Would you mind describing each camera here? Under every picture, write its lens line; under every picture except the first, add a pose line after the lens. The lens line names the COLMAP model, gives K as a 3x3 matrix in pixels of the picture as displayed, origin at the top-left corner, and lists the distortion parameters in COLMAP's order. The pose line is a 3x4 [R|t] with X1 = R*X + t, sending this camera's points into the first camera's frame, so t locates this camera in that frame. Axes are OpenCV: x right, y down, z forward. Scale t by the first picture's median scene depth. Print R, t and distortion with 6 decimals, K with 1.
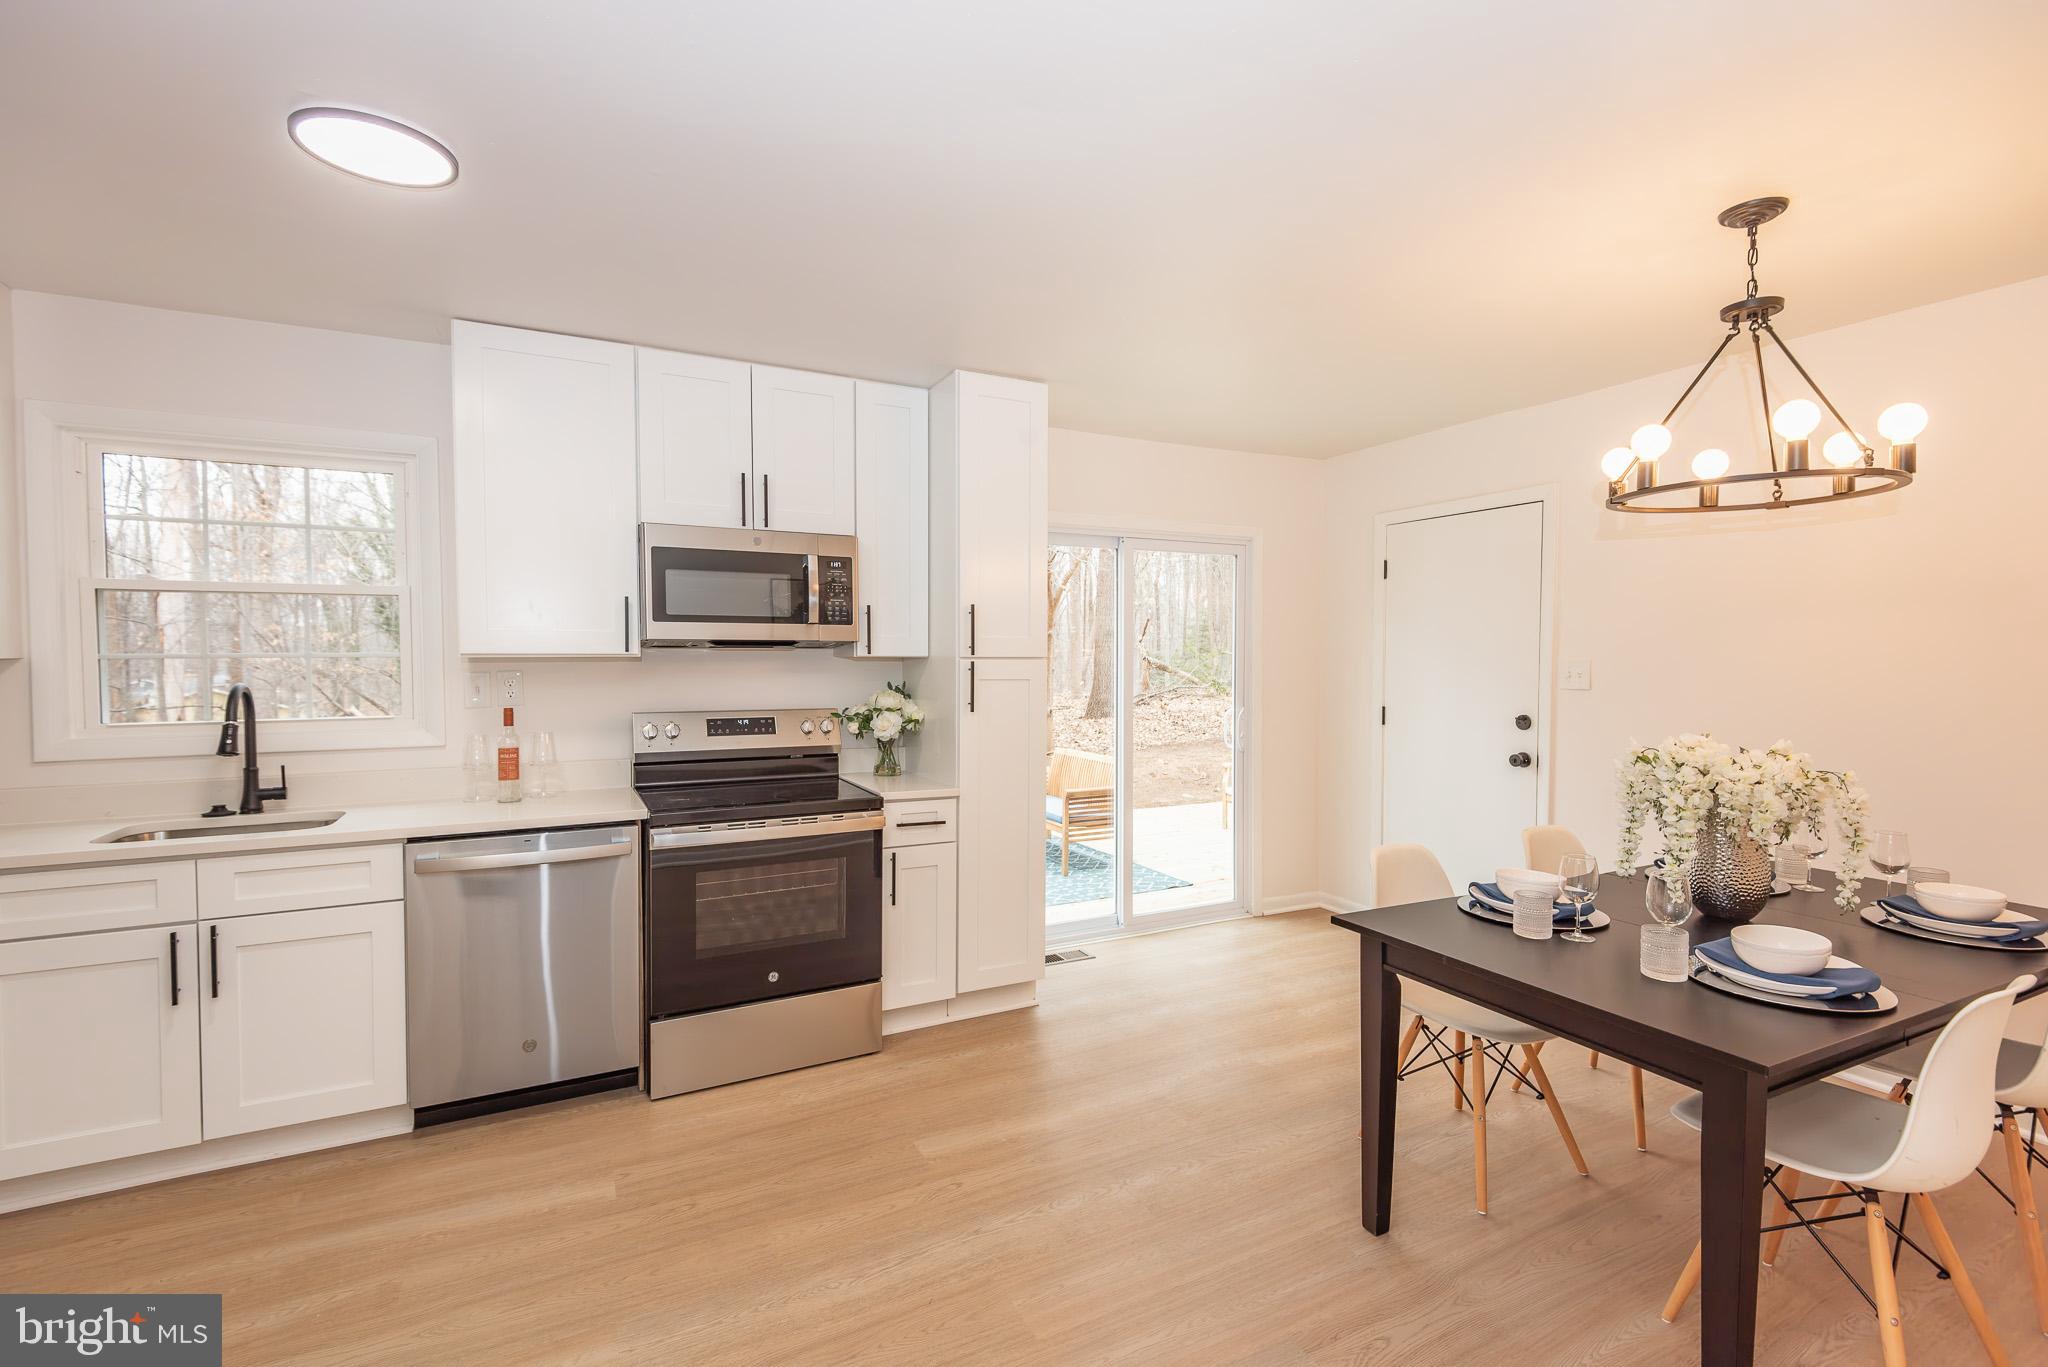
lens RADIAL K [[938.9, 0, 1024.0], [0, 938.9, 683.5], [0, 0, 1]] dist [0.002241, -0.019304]
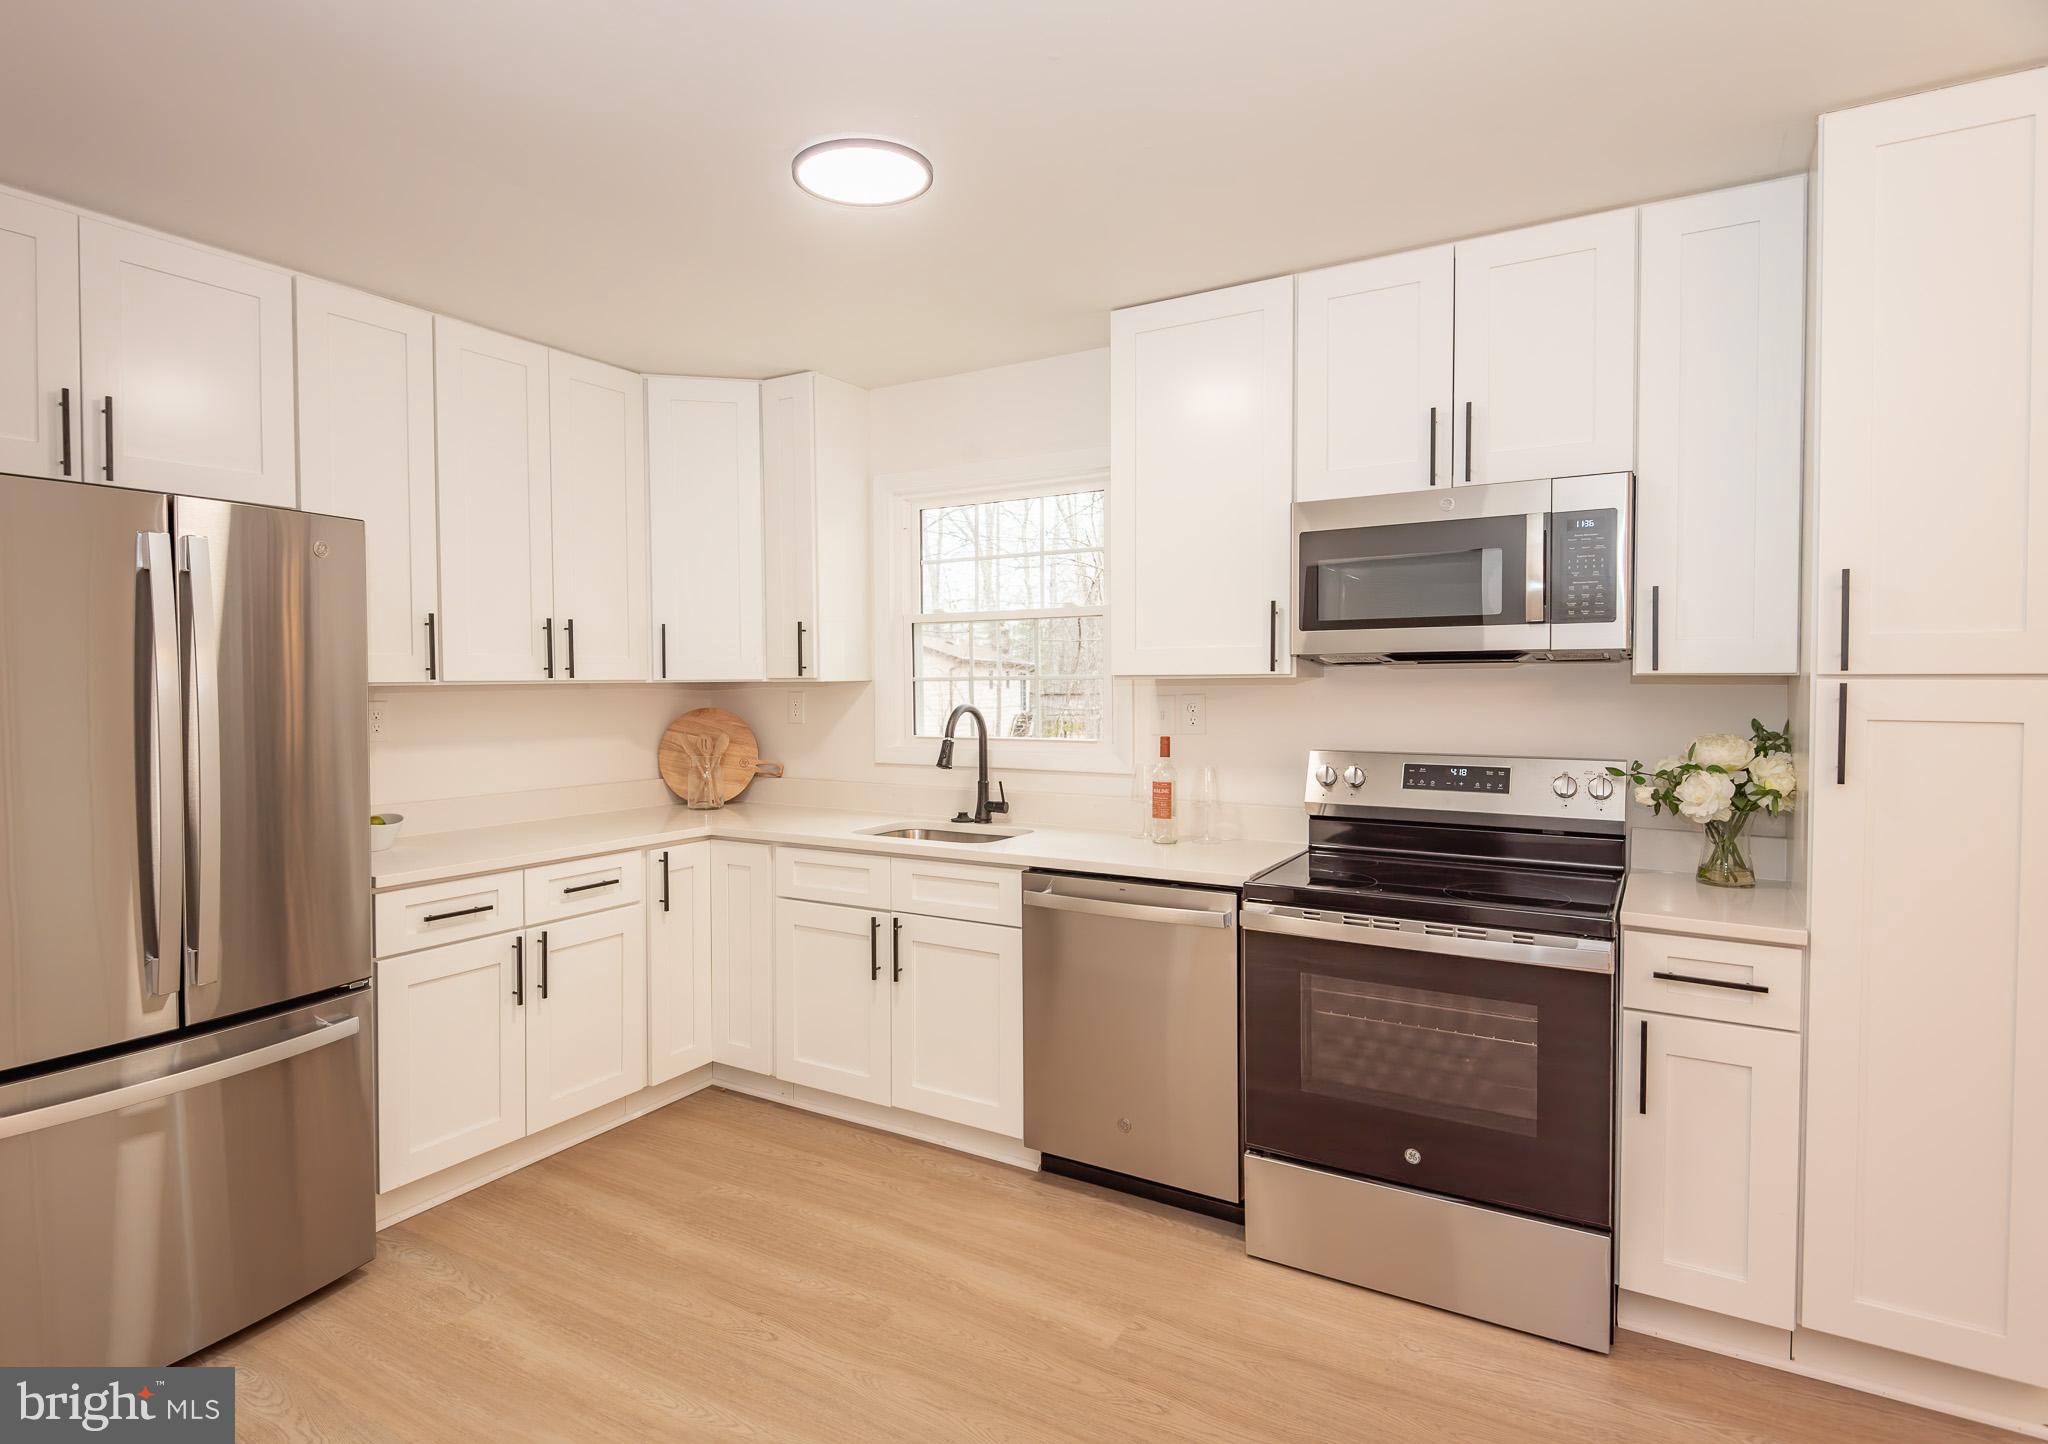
lens RADIAL K [[1090.8, 0, 957.7], [0, 1090.8, 706.2], [0, 0, 1]] dist [0.024607, -0.031712]
pose [[0.478093, 0.018370, -0.878117, 0.246051], [-0.019443, 0.999758, 0.010329, -0.008682], [0.878094, 0.012135, 0.478334, 0.324769]]
